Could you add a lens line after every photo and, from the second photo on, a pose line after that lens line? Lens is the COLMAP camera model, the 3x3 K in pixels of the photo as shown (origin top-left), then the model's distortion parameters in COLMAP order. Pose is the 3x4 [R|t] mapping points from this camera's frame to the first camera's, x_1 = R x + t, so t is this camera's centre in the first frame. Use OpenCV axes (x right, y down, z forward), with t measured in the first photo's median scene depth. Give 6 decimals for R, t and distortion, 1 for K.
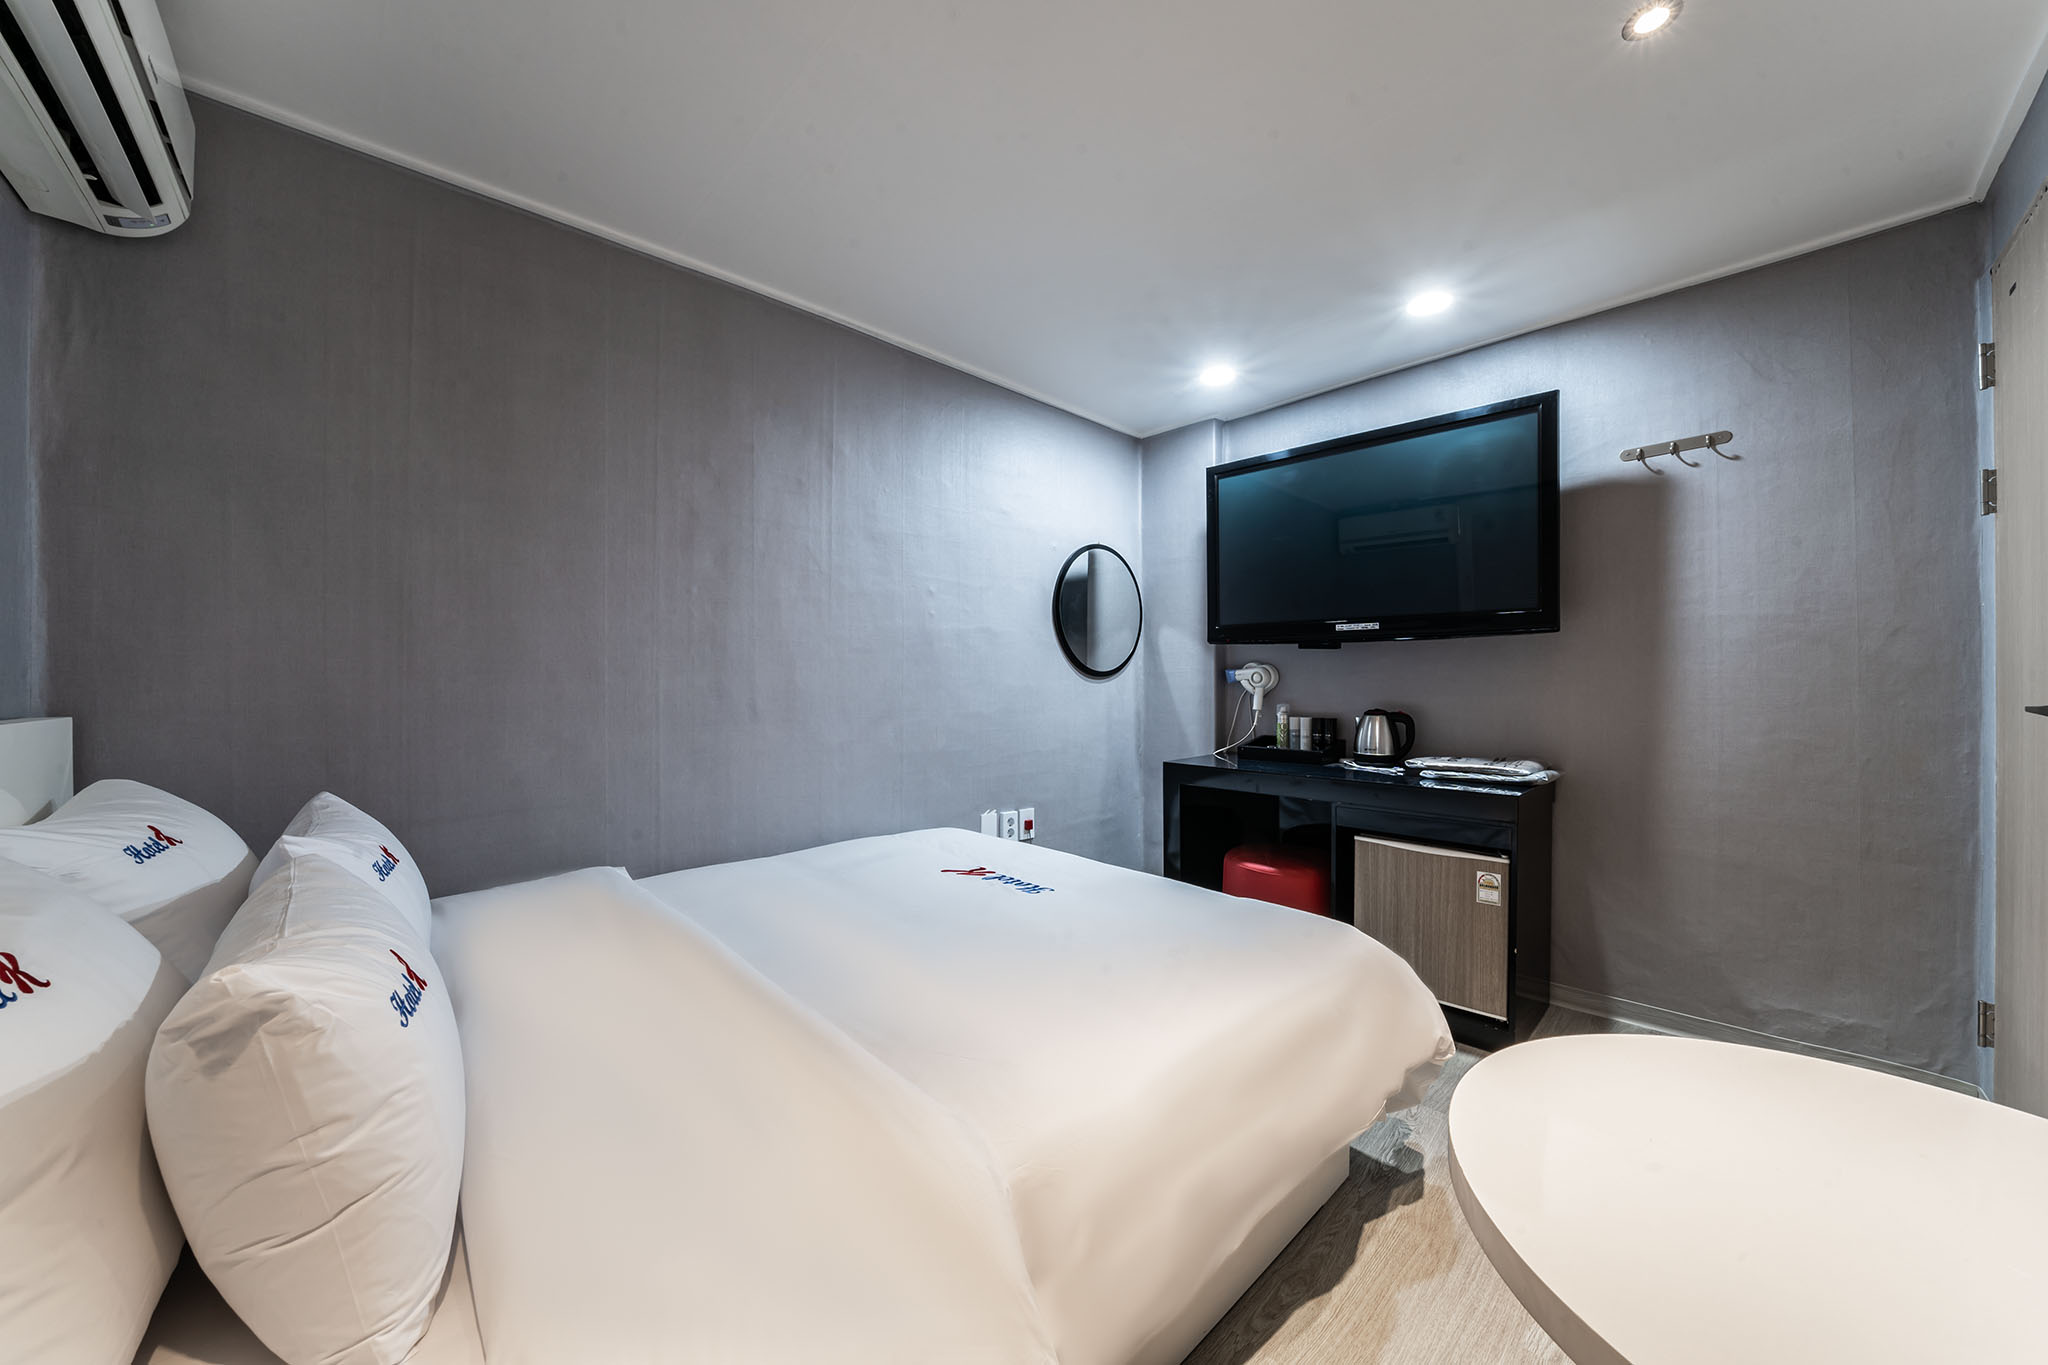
lens RADIAL K [[703.5, 0, 1020.2], [0, 703.5, 679.6], [0, 0, 1]] dist [-0.000921, -0.000022]
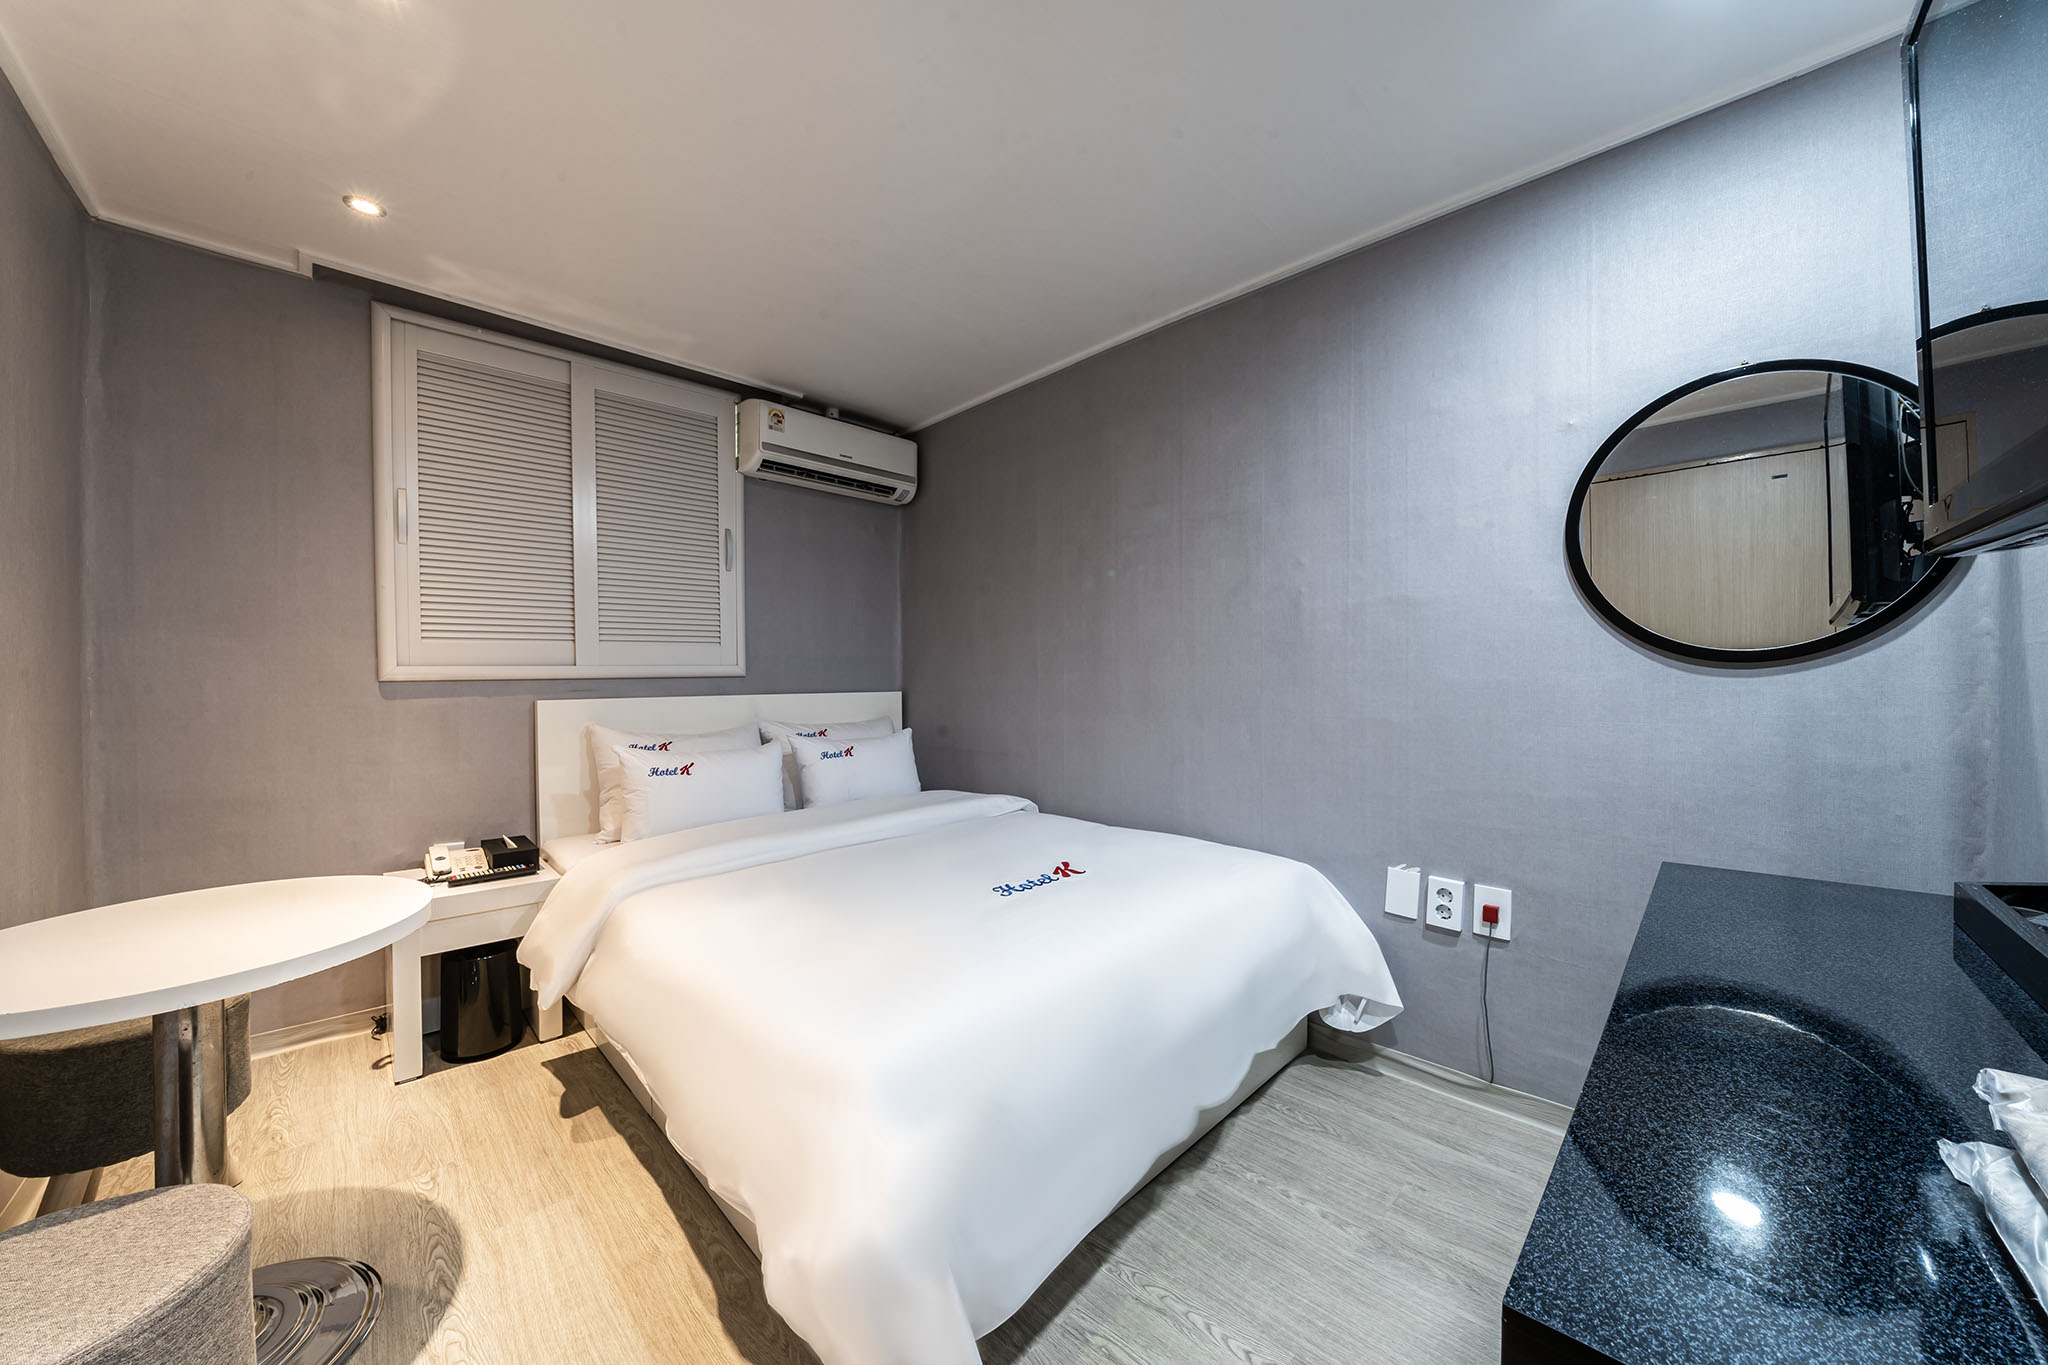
lens RADIAL K [[703.5, 0, 1020.2], [0, 703.5, 679.6], [0, 0, 1]] dist [-0.000921, -0.000022]
pose [[0.043994, 0.005231, -0.999018, 0.609285], [0.012789, 0.999901, 0.005799, -0.001478], [0.998950, -0.013031, 0.043923, 0.594116]]
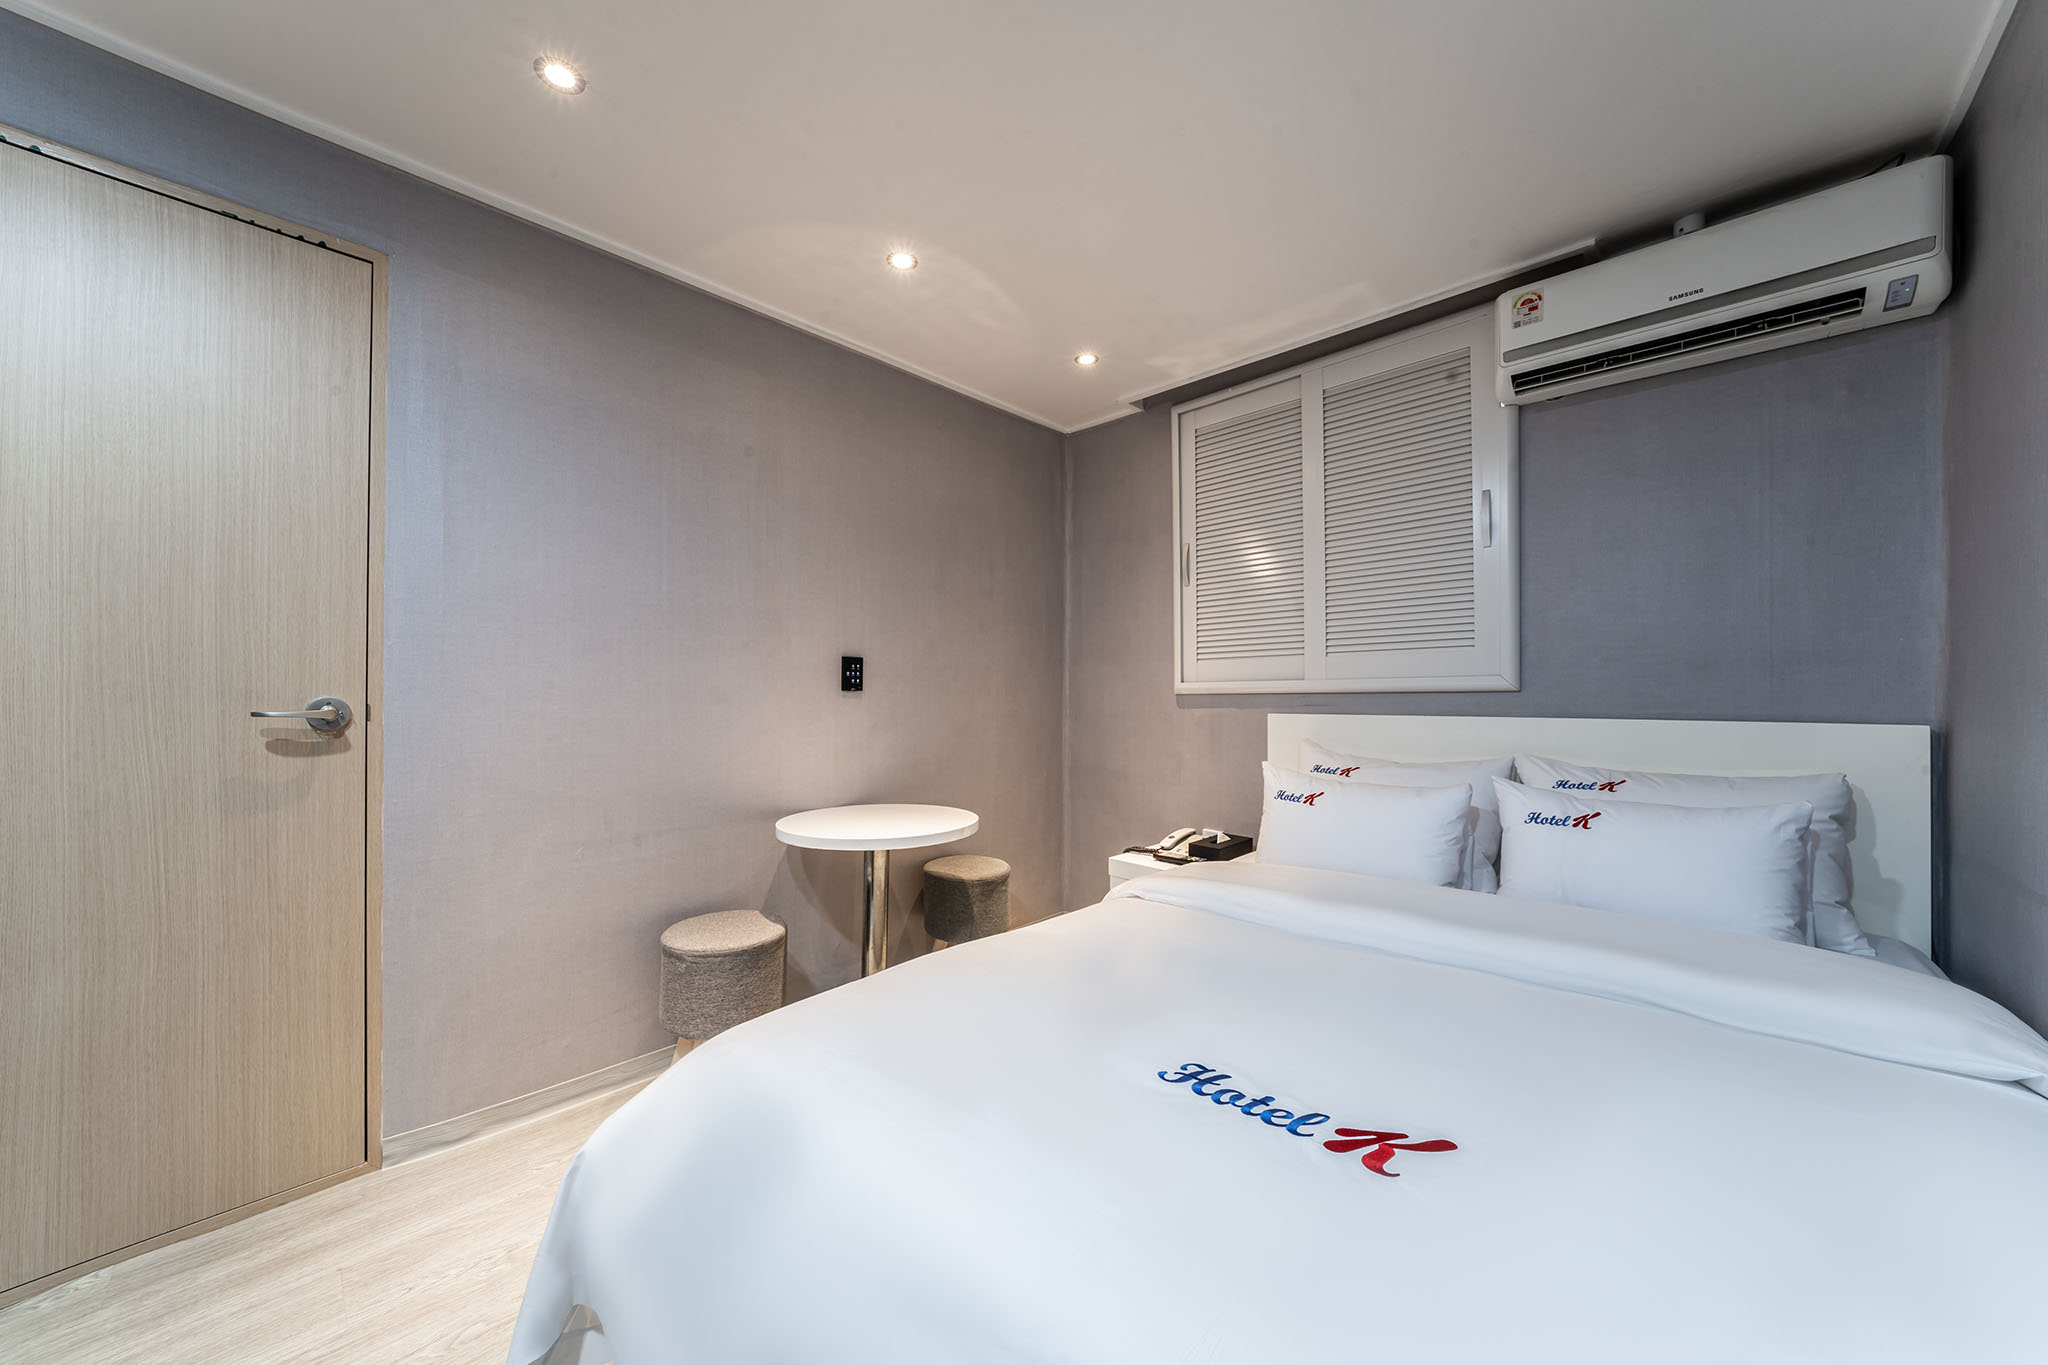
lens RADIAL K [[730.6, 0, 1050.5], [0, 730.6, 695.6], [0, 0, 1]] dist [-0.000411, -0.000013]
pose [[-0.995153, 0.000708, -0.098331, 0.115411], [0.001105, 0.999991, -0.003983, 0.001775], [0.098328, -0.004072, -0.995146, 0.942510]]
